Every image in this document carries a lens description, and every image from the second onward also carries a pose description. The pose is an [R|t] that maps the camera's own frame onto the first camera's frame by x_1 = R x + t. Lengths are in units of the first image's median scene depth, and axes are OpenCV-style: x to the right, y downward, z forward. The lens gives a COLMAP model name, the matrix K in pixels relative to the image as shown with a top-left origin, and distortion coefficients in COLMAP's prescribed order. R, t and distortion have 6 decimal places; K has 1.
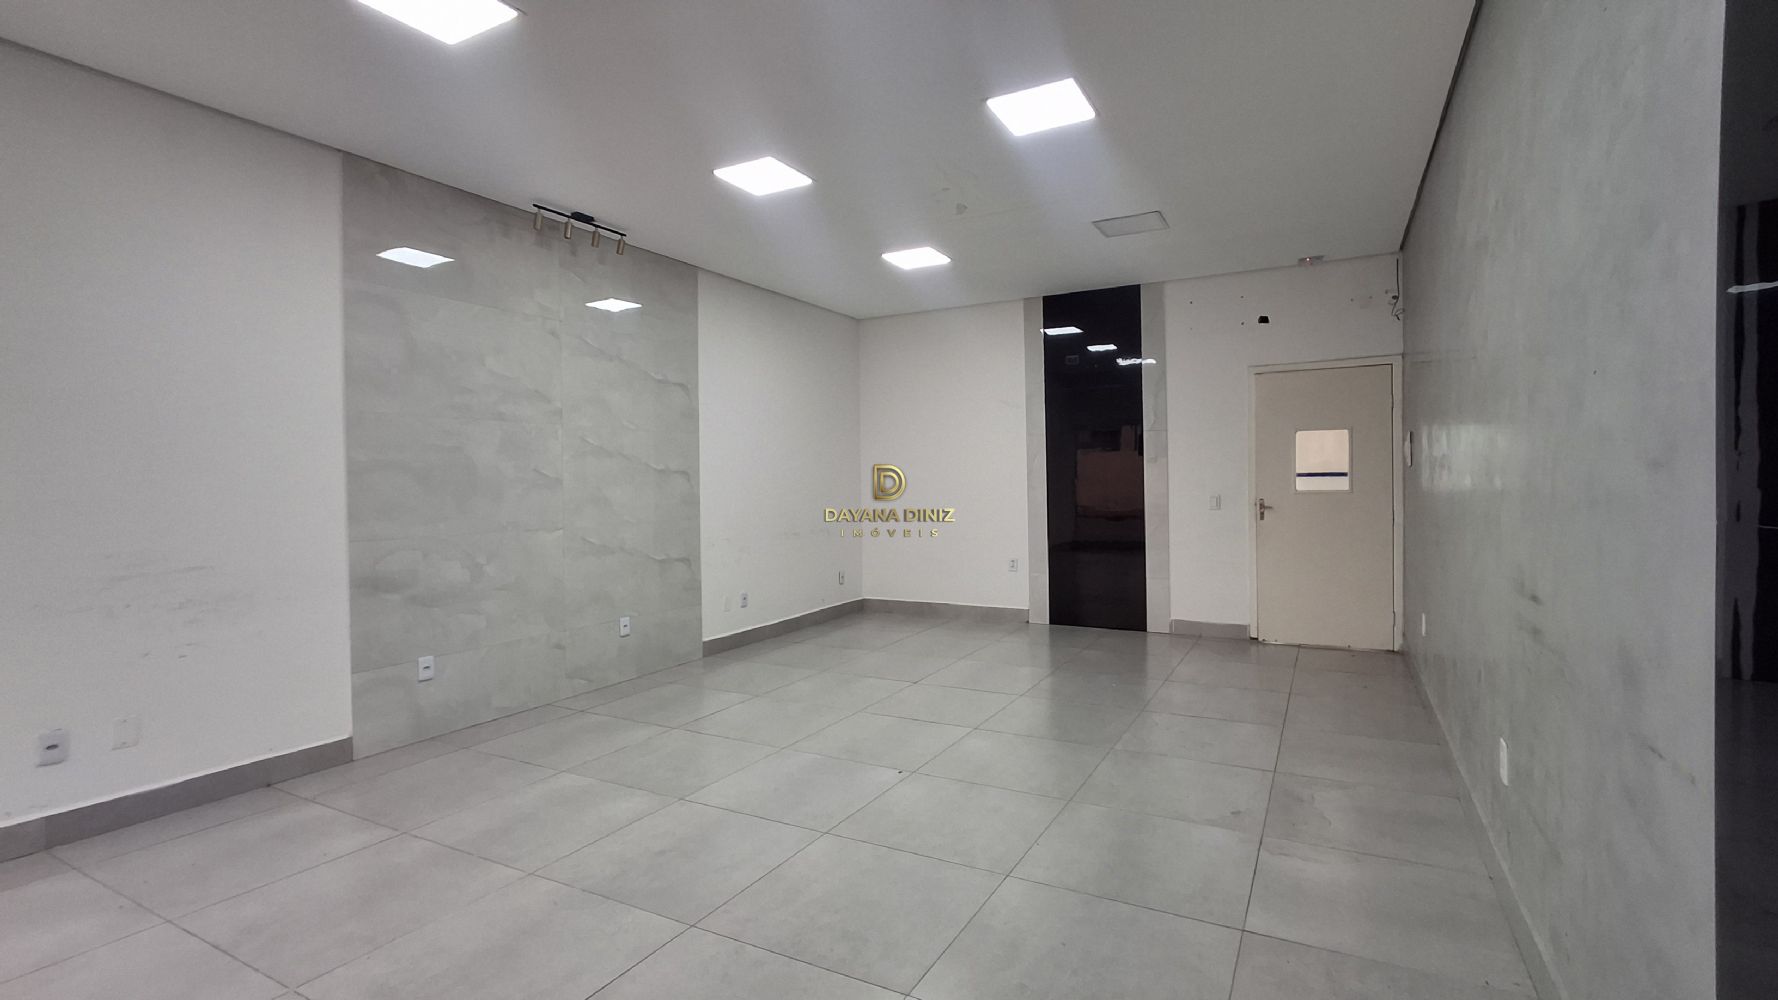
lens RADIAL K [[800.5, 0, 897.4], [0, 800.5, 490.3], [0, 0, 1]] dist [0.008122, 0.000339]
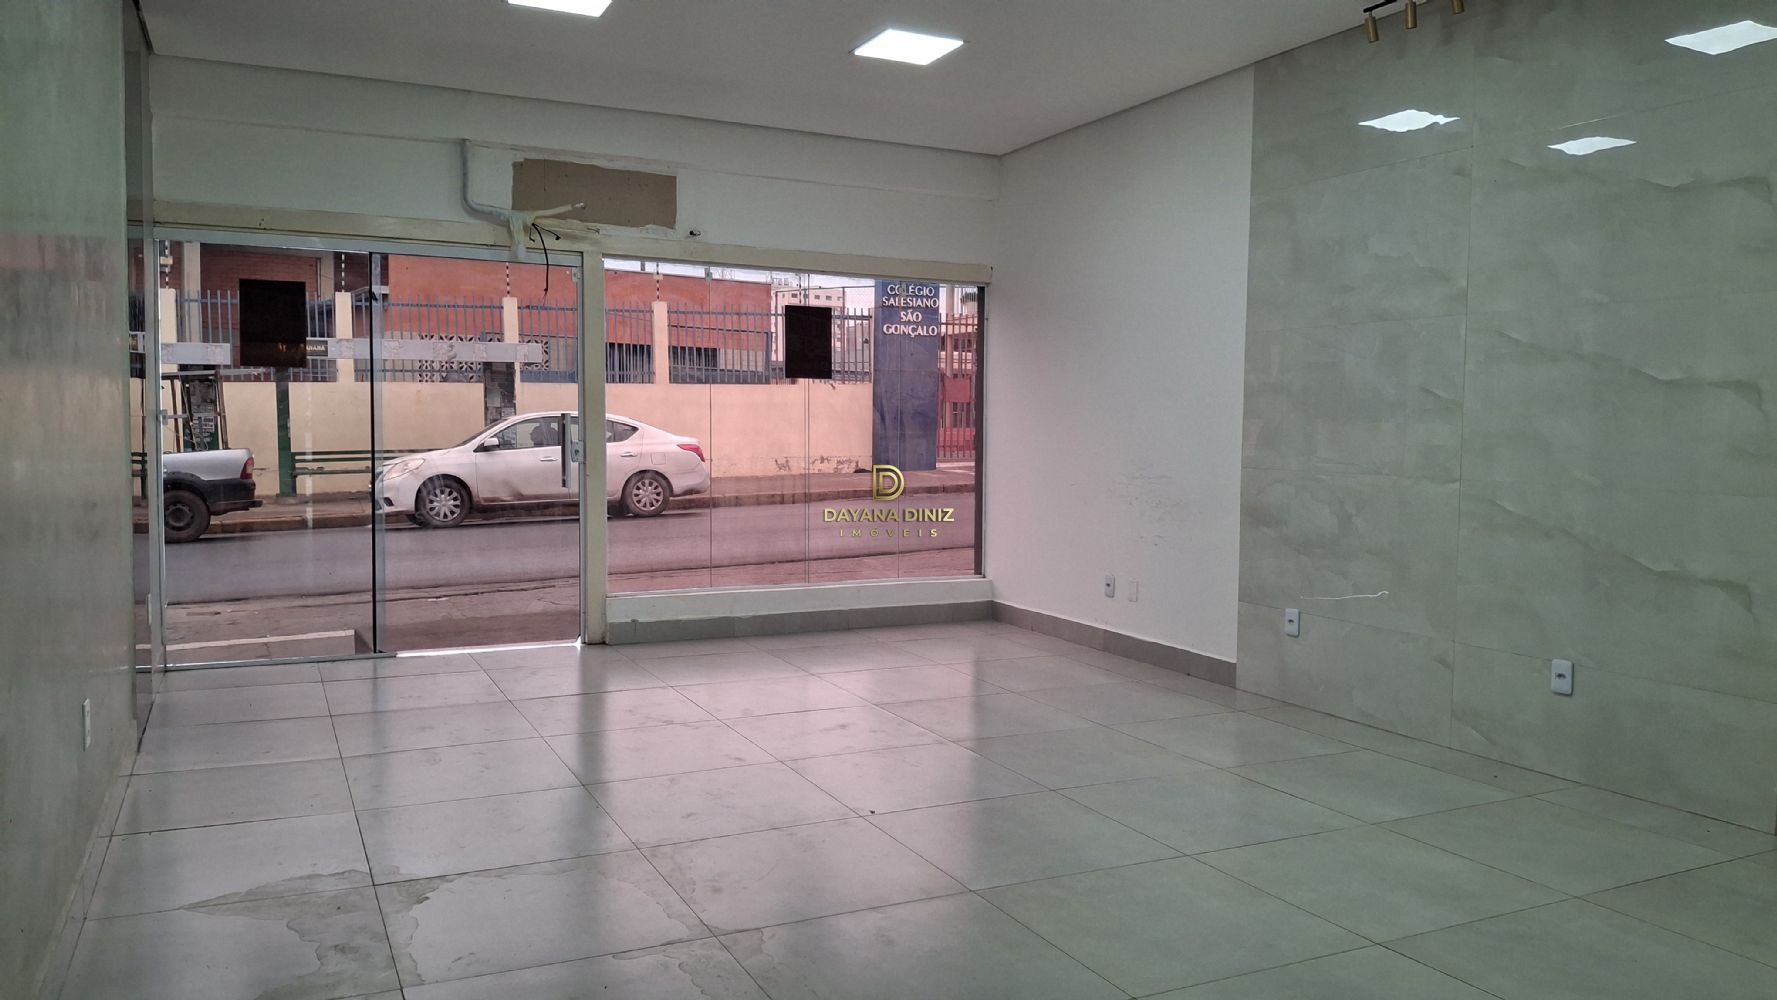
lens RADIAL K [[1312.8, 0, 898.2], [0, 1312.8, 505.7], [0, 0, 1]] dist [0.006454, -0.033744]
pose [[-0.575153, 0.056556, -0.816089, 0.628817], [-0.013505, 0.996815, 0.078599, -0.007016], [0.817934, 0.056227, -0.572557, 1.137494]]
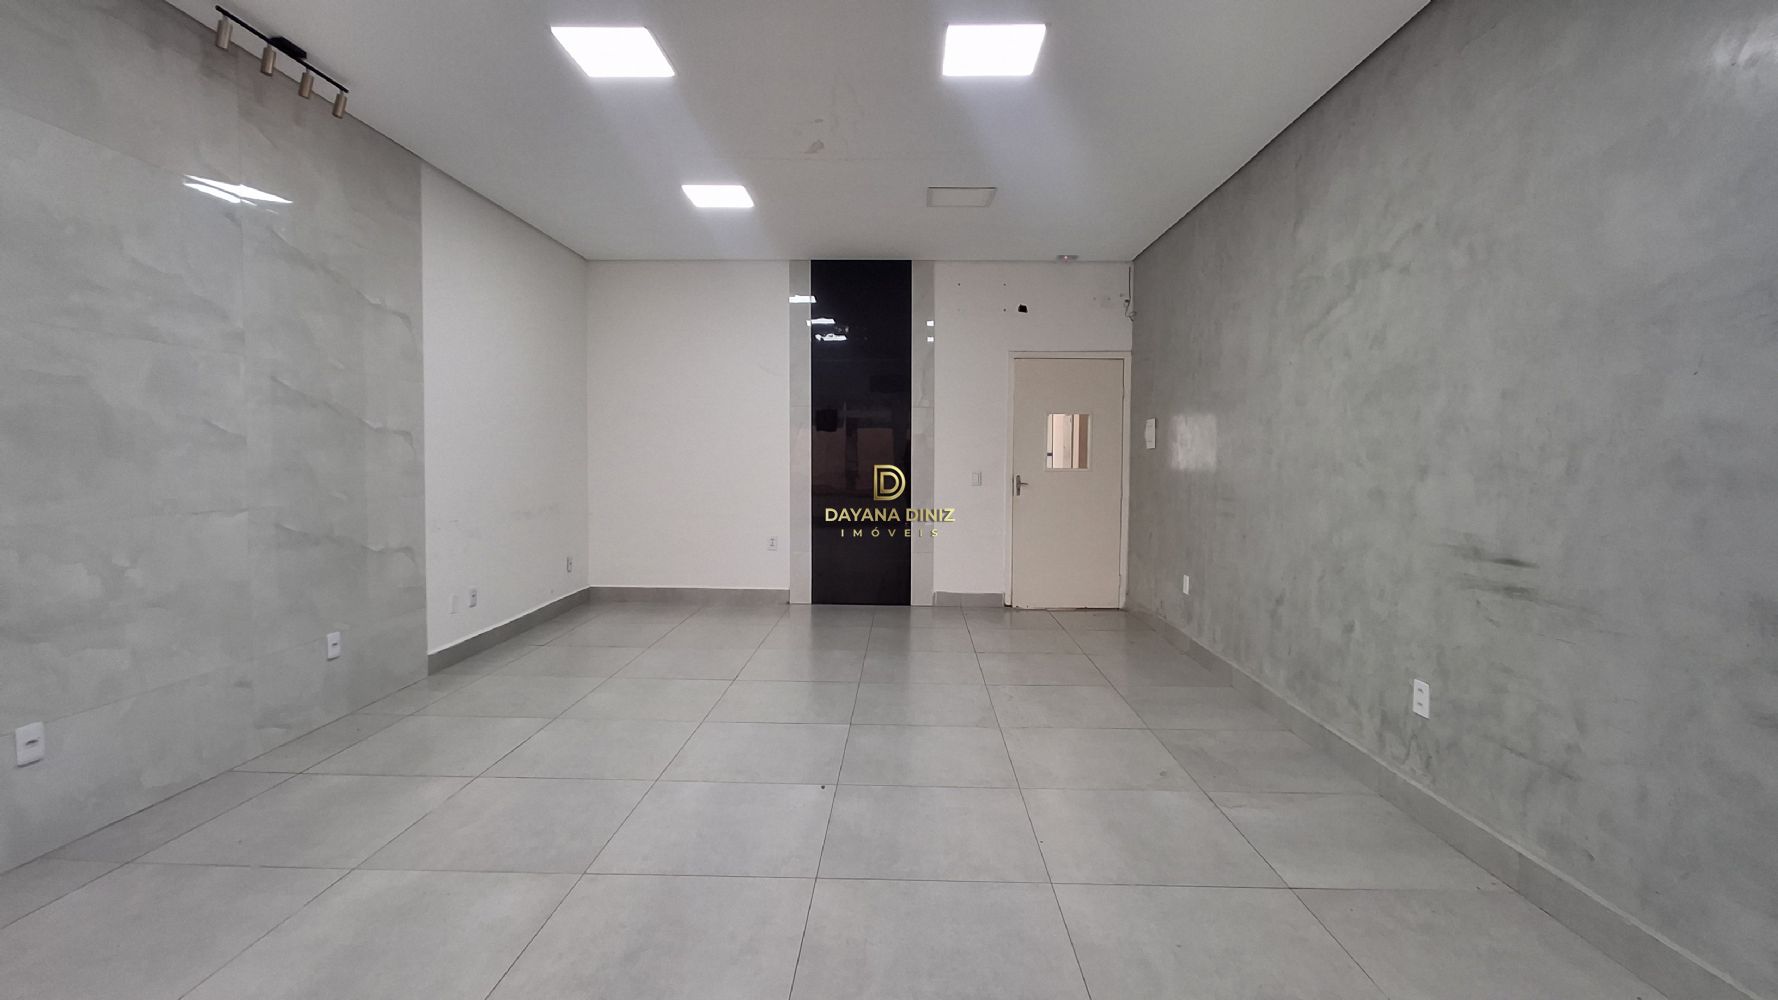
lens RADIAL K [[800.5, 0, 885.1], [0, 800.5, 491.0], [0, 0, 1]] dist [0.008122, 0.000339]
pose [[0.892921, 0.001136, 0.450213, -0.224319], [-0.015434, 0.999486, 0.028089, 0.004310], [-0.449949, -0.032030, 0.892479, 0.140734]]
